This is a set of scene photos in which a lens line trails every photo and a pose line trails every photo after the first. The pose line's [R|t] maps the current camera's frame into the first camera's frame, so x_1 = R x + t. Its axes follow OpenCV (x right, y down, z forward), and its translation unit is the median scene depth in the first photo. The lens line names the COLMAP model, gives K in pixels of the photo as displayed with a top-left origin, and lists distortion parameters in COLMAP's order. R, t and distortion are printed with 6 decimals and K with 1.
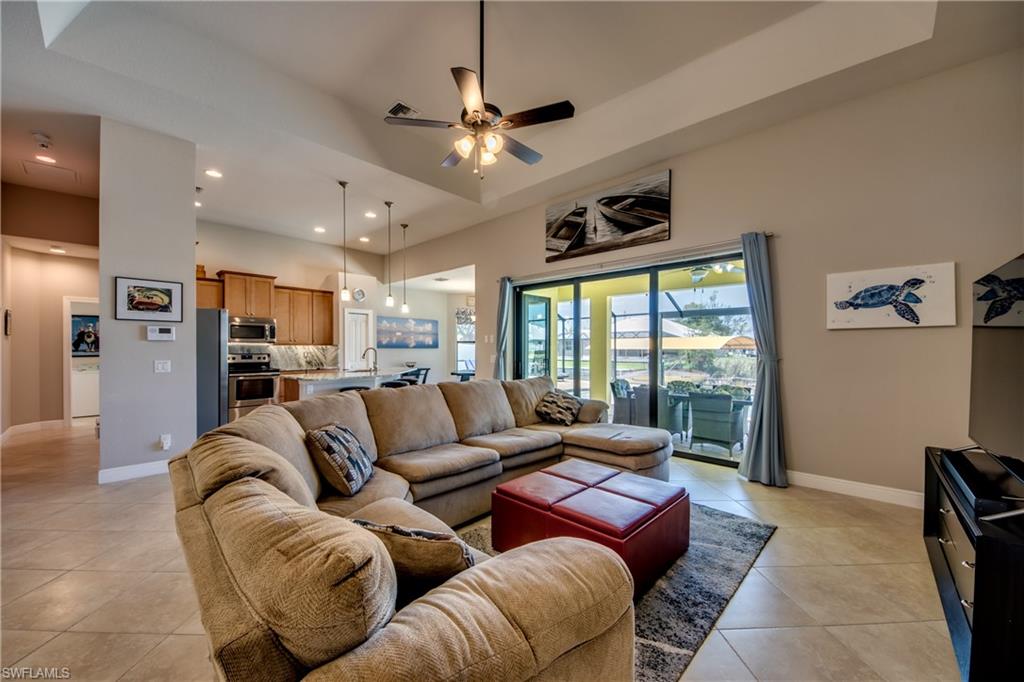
lens RADIAL K [[383.4, 0, 502.7], [0, 383.4, 349.5], [0, 0, 1]] dist [0.017453, -0.012499]
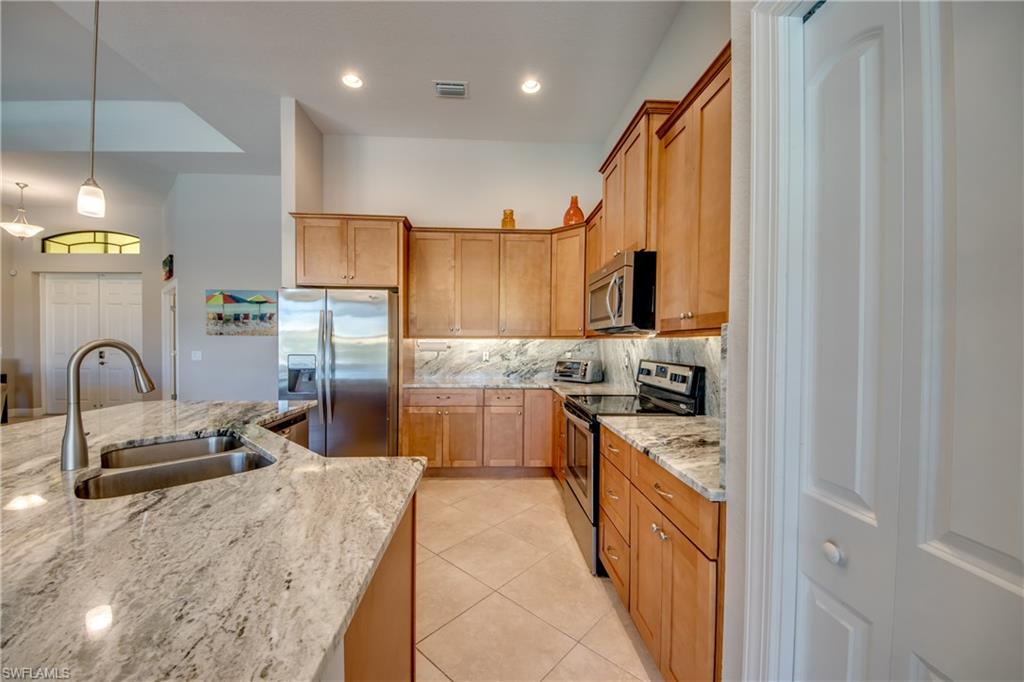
lens RADIAL K [[383.4, 0, 513.2], [0, 383.4, 347.2], [0, 0, 1]] dist [0.017453, -0.012499]
pose [[-0.679656, 0.000405, -0.733531, -0.348457], [-0.012781, 0.999841, 0.012395, -0.006355], [0.733420, 0.017799, -0.679543, 1.300353]]
